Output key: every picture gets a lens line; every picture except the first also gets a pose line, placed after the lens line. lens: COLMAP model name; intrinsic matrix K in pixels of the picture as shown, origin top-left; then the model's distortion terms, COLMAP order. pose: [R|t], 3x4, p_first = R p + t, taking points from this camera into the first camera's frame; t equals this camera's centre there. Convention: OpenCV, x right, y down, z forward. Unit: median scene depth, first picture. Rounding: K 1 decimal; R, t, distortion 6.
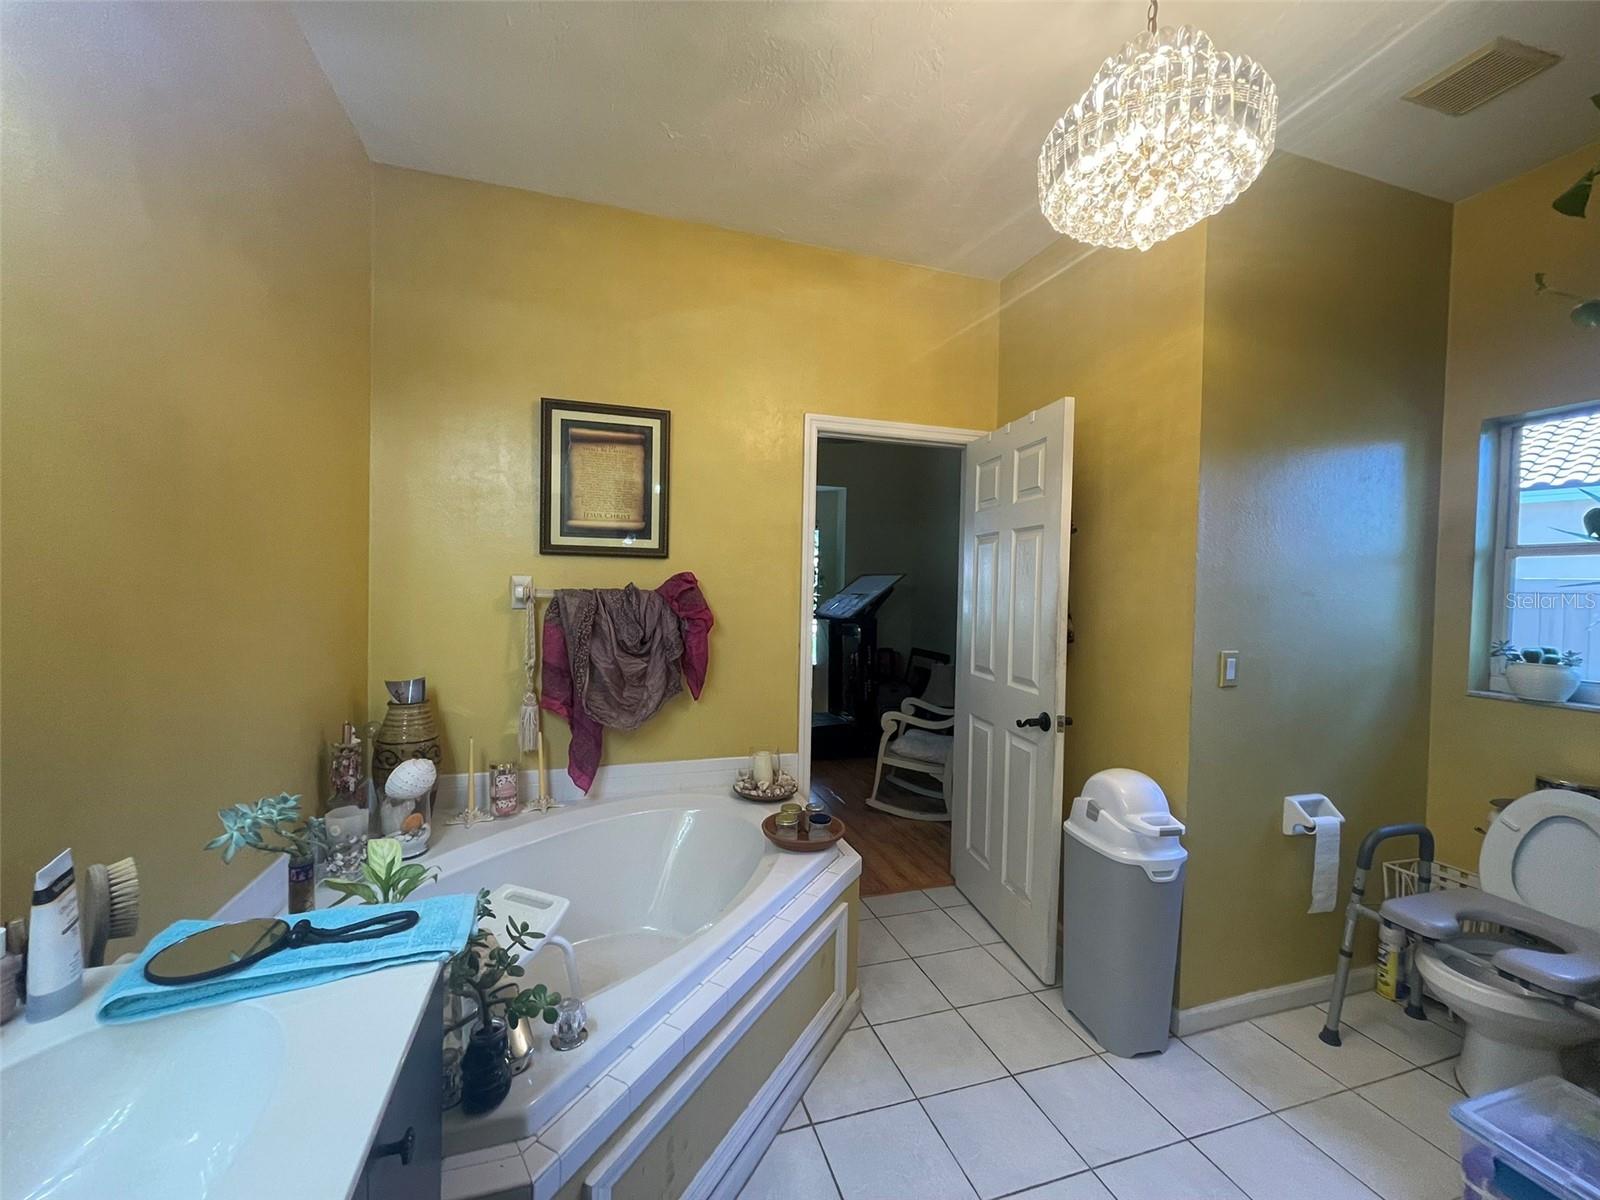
lens RADIAL K [[639.5, 0, 795.9], [0, 639.5, 602.3], [0, 0, 1]] dist [-0.001735, 0.000114]
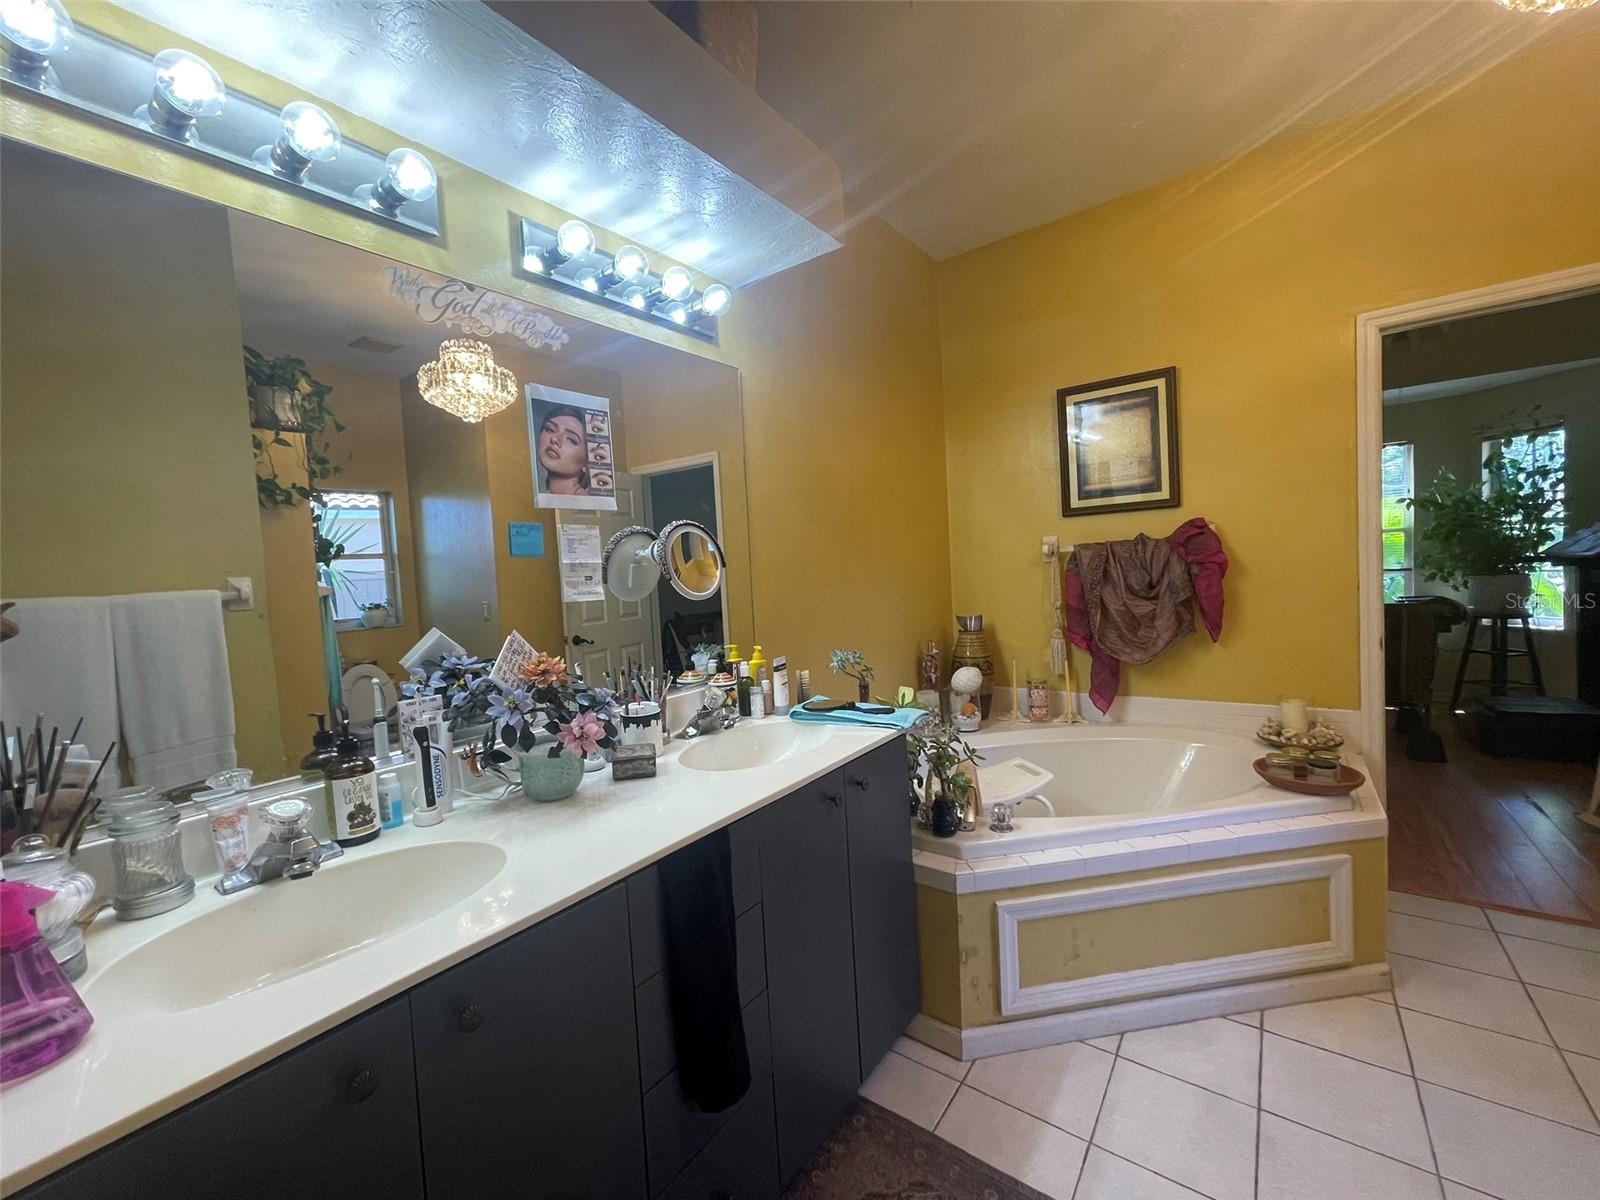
lens RADIAL K [[639.5, 0, 802.3], [0, 639.5, 598.4], [0, 0, 1]] dist [-0.001735, 0.000114]
pose [[0.579950, -0.015979, -0.814495, 0.312158], [0.049750, 0.998636, 0.015833, 0.036406], [0.813131, -0.049704, 0.579954, -0.131471]]
